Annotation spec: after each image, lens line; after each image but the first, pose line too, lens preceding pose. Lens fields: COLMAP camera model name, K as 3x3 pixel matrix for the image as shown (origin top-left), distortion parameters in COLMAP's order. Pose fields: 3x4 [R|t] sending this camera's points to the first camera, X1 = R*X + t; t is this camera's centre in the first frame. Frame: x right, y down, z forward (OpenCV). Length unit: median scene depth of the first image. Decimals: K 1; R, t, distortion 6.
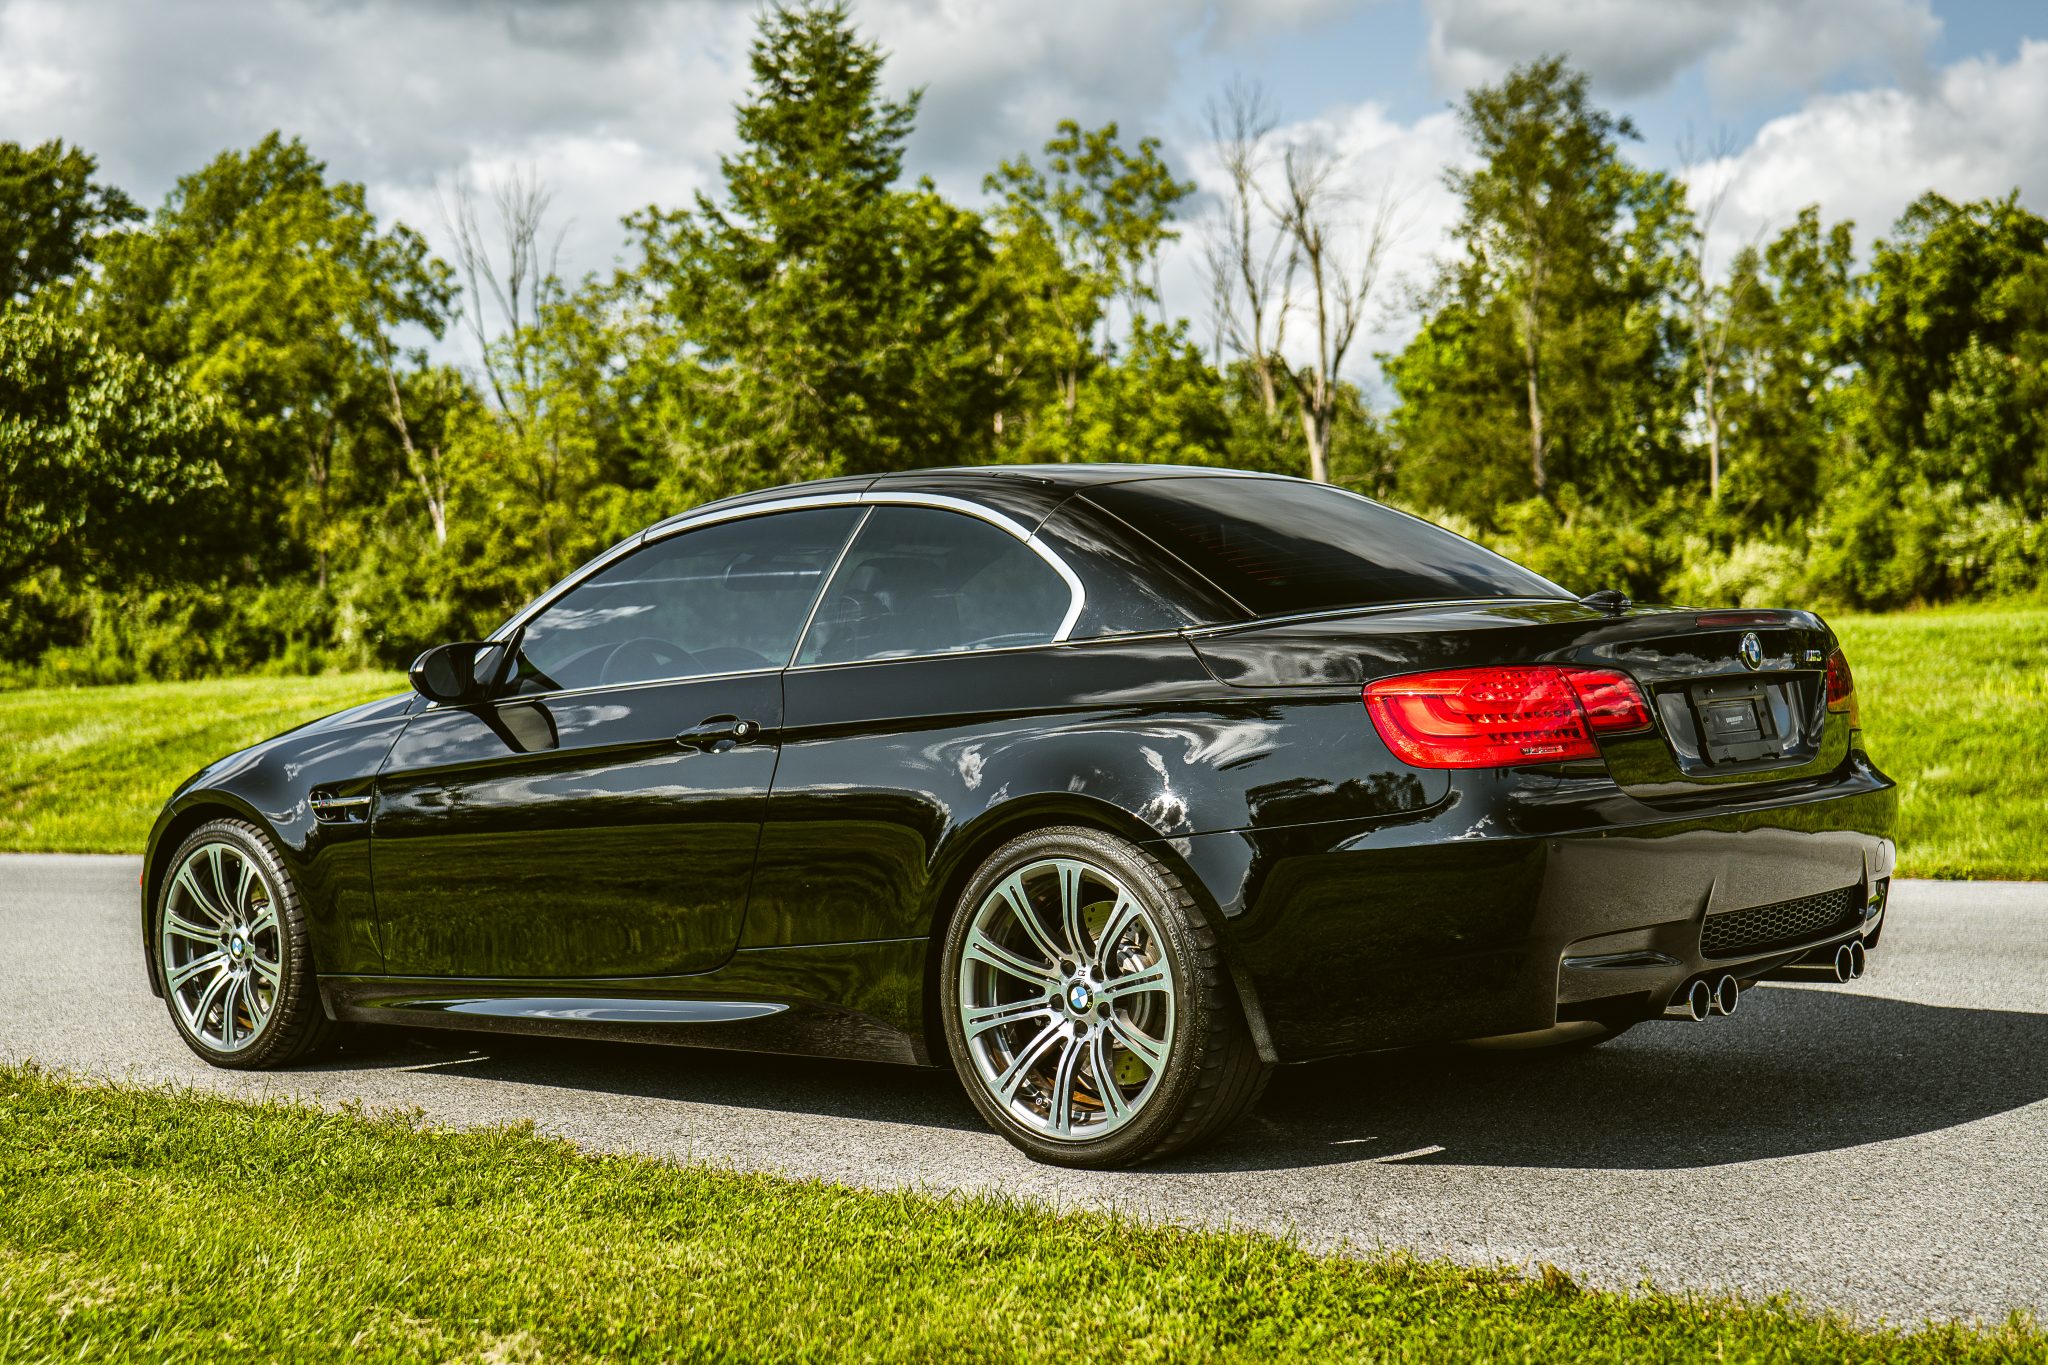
lens RADIAL K [[2808.2, 0, 1014.5], [0, 2808.2, 684.5], [0, 0, 1]] dist [0.005347, 0.000000]
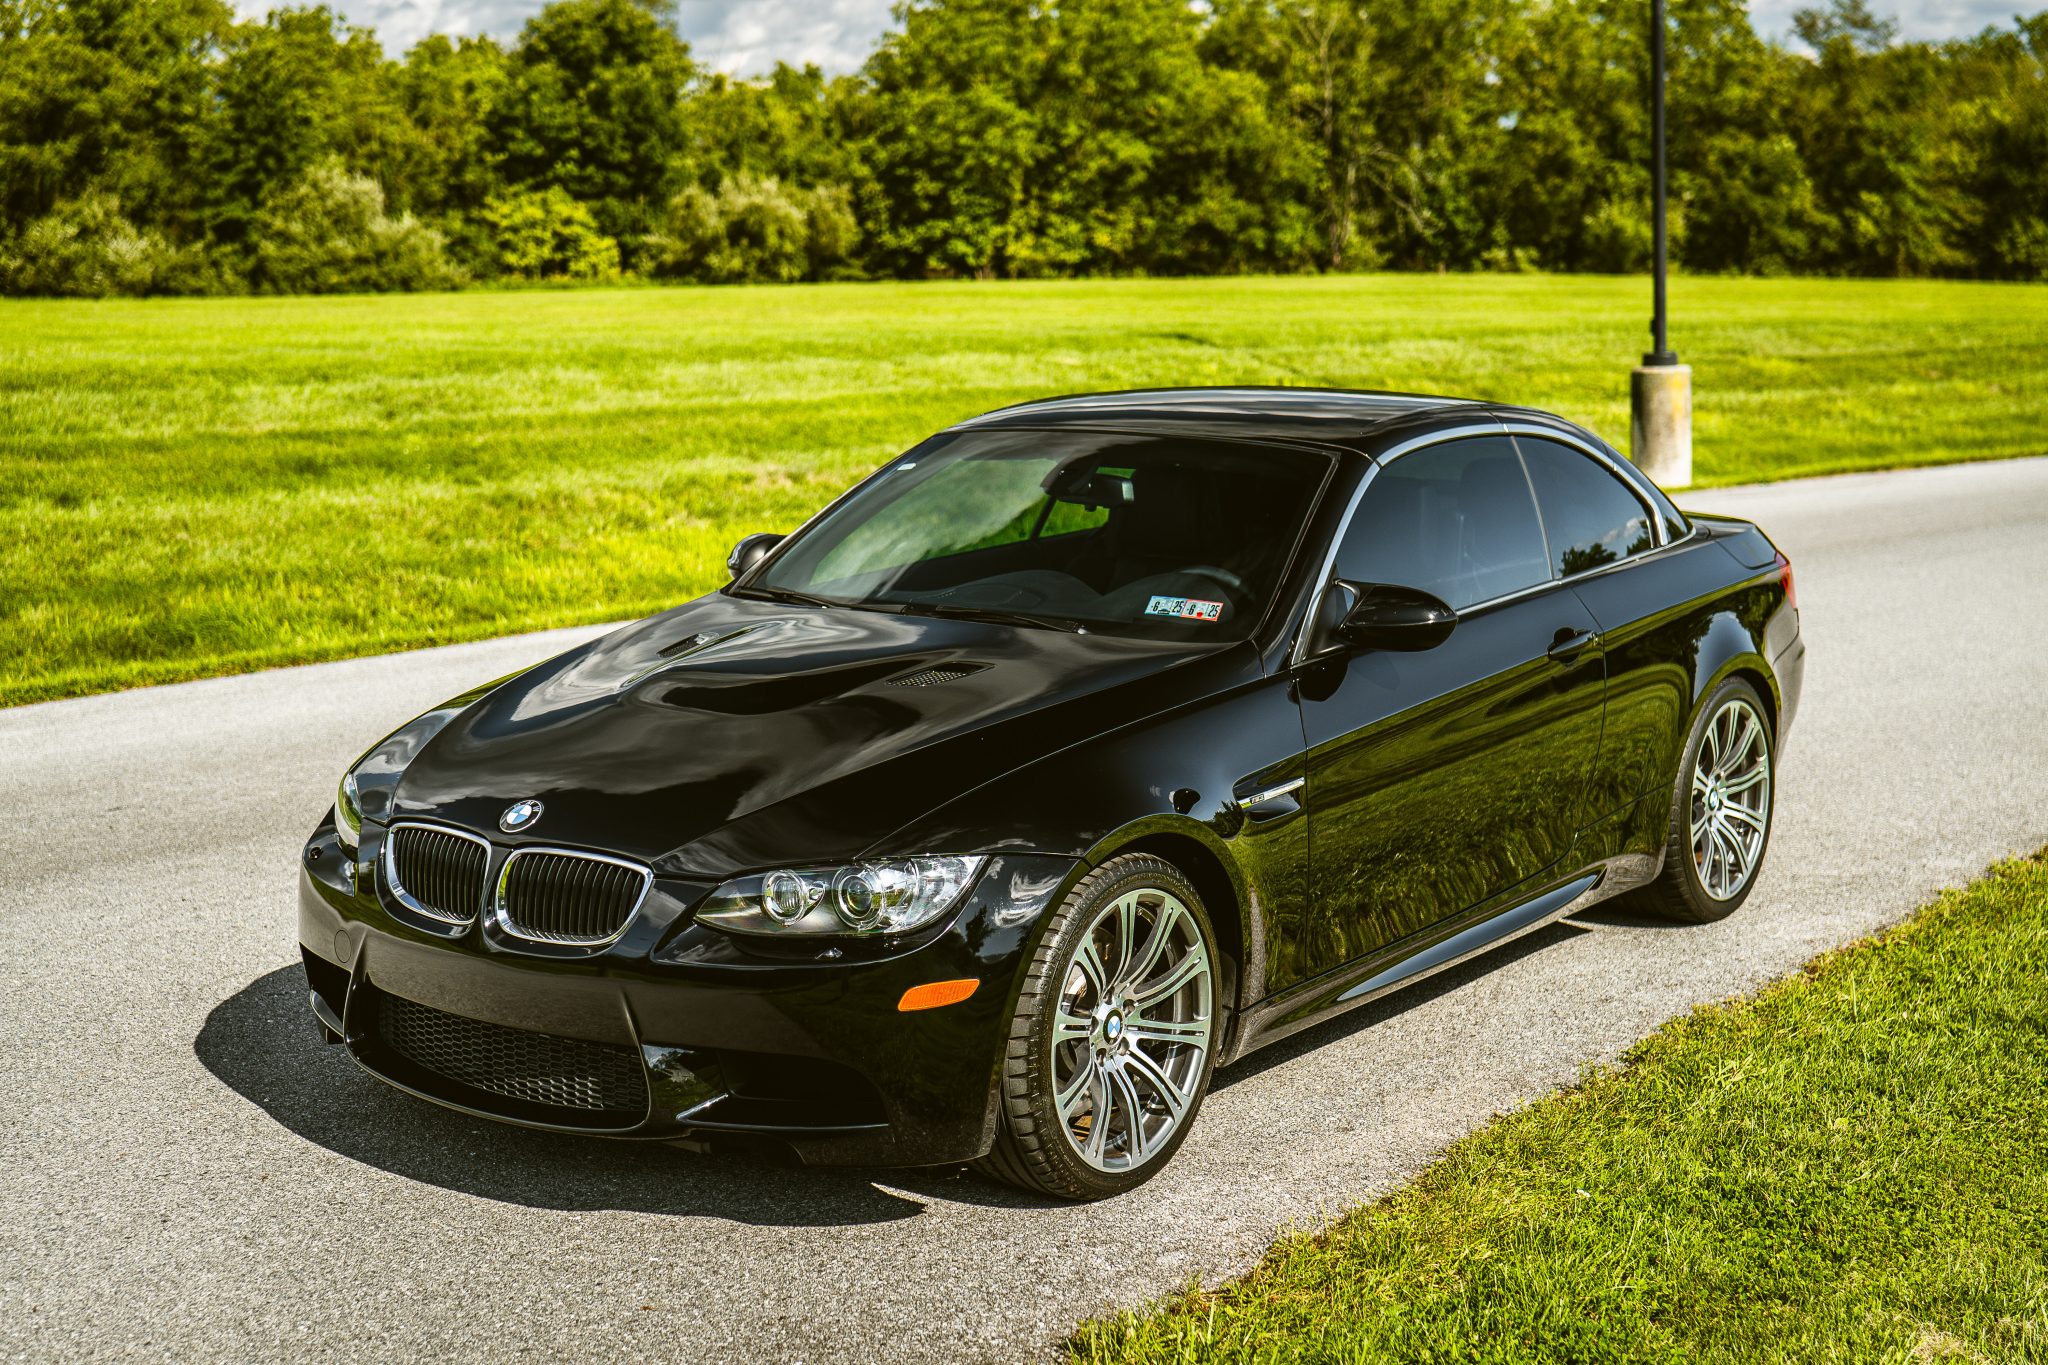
lens RADIAL K [[2808.2, 0, 1014.1], [0, 2808.2, 685.6], [0, 0, 1]] dist [0.005347, 0.000000]
pose [[-0.079497, -0.109023, 0.990855, -0.608129], [0.007337, 0.993910, 0.109948, -0.046410], [-0.996808, 0.016010, -0.078213, 0.665263]]
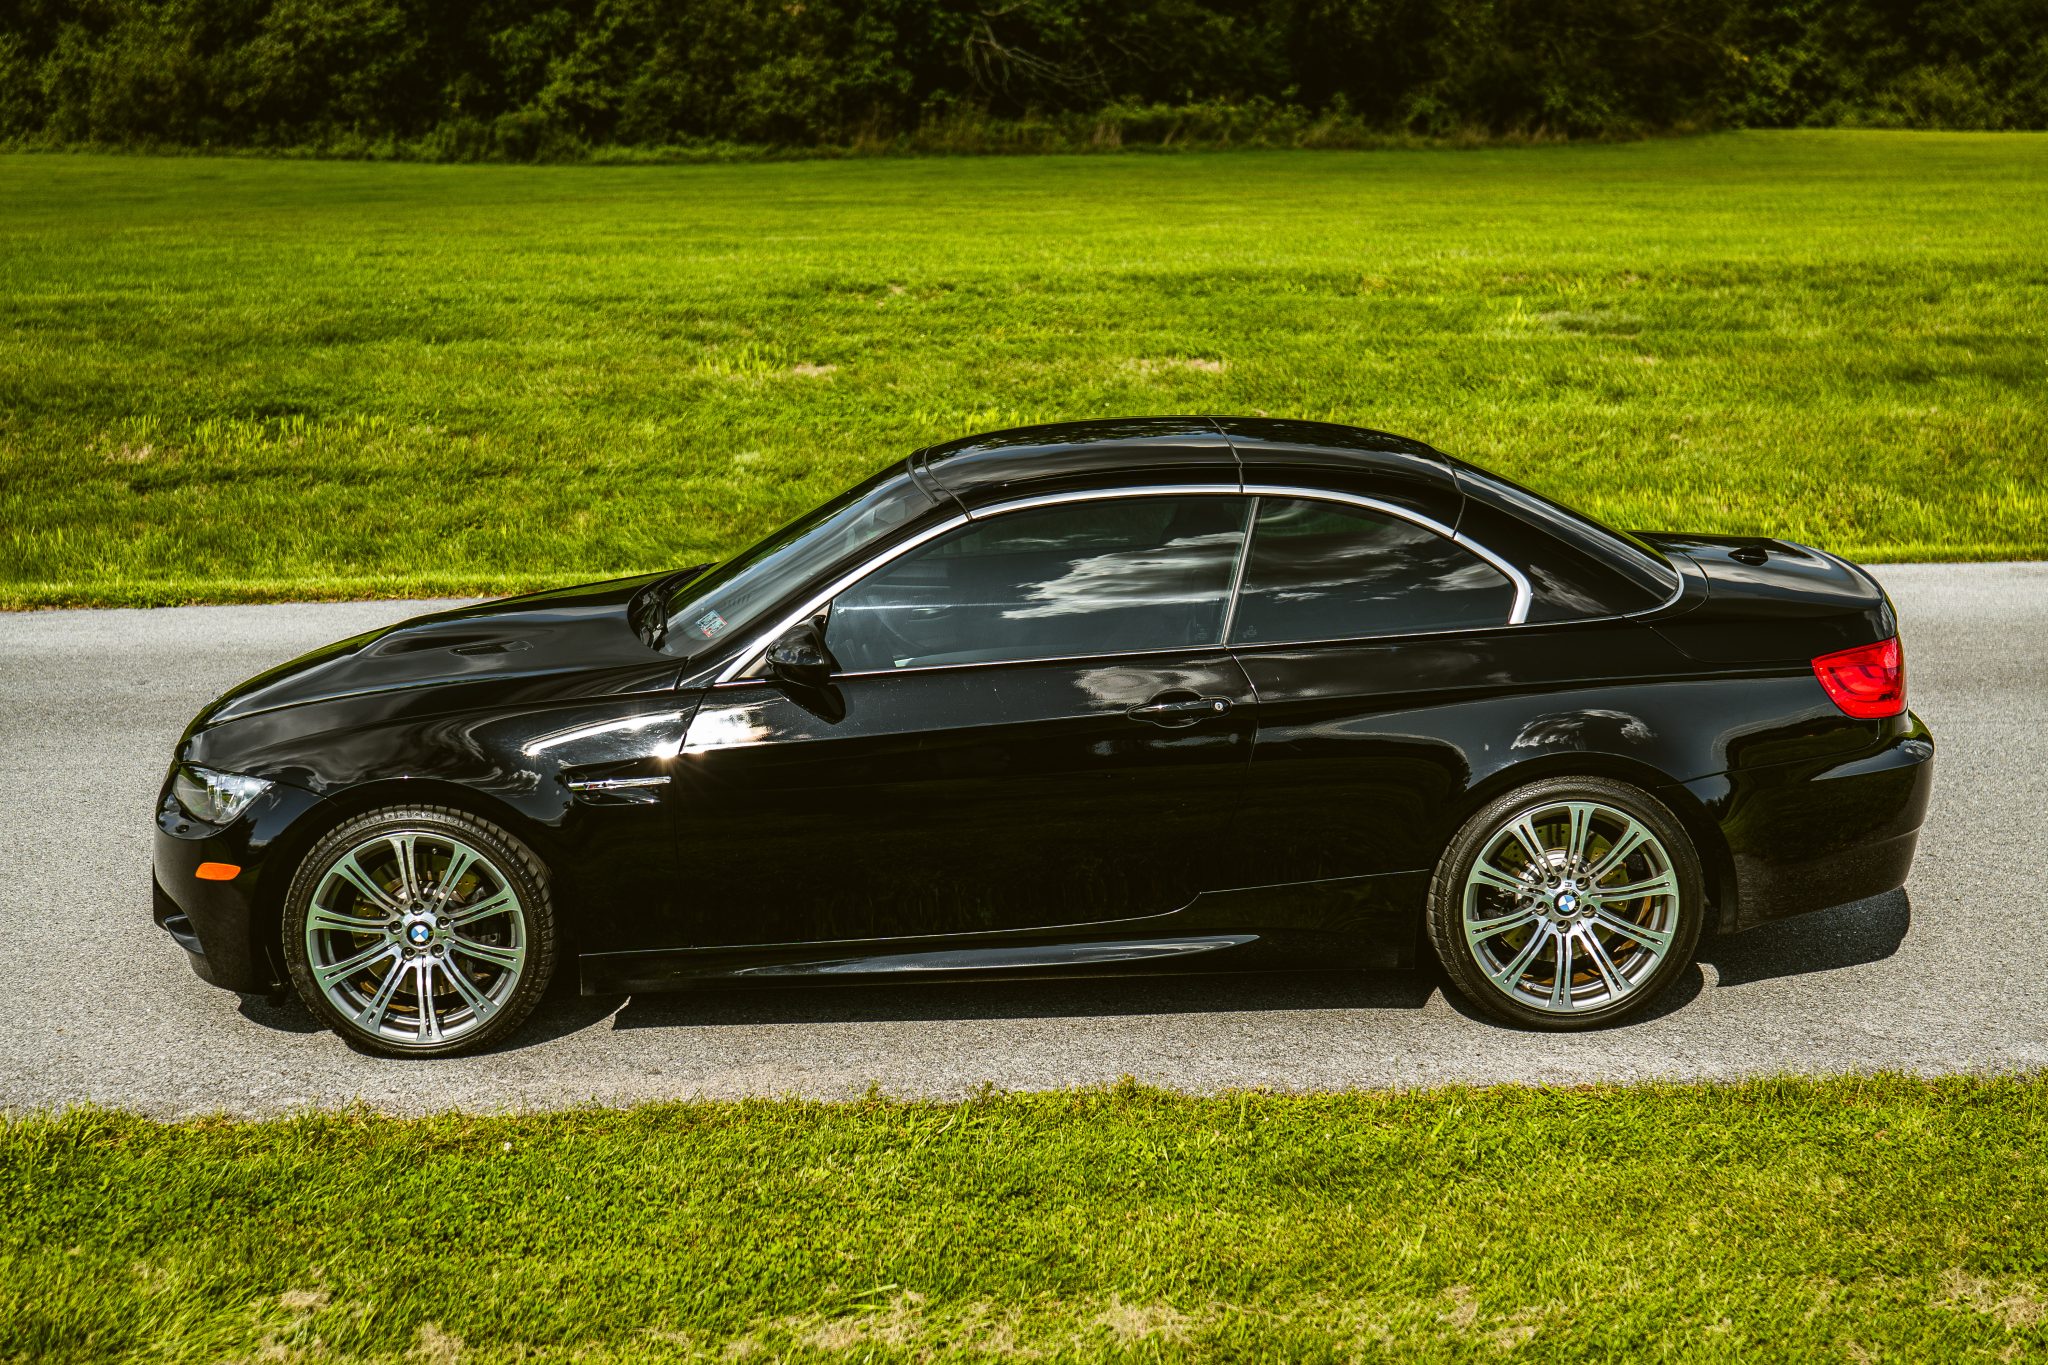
lens RADIAL K [[2808.2, 0, 1017.6], [0, 2808.2, 686.3], [0, 0, 1]] dist [0.005347, 0.000000]
pose [[0.736316, -0.113028, 0.667131, -0.463575], [-0.005739, 0.984871, 0.173195, -0.095683], [-0.676613, -0.131355, 0.724527, 0.112813]]
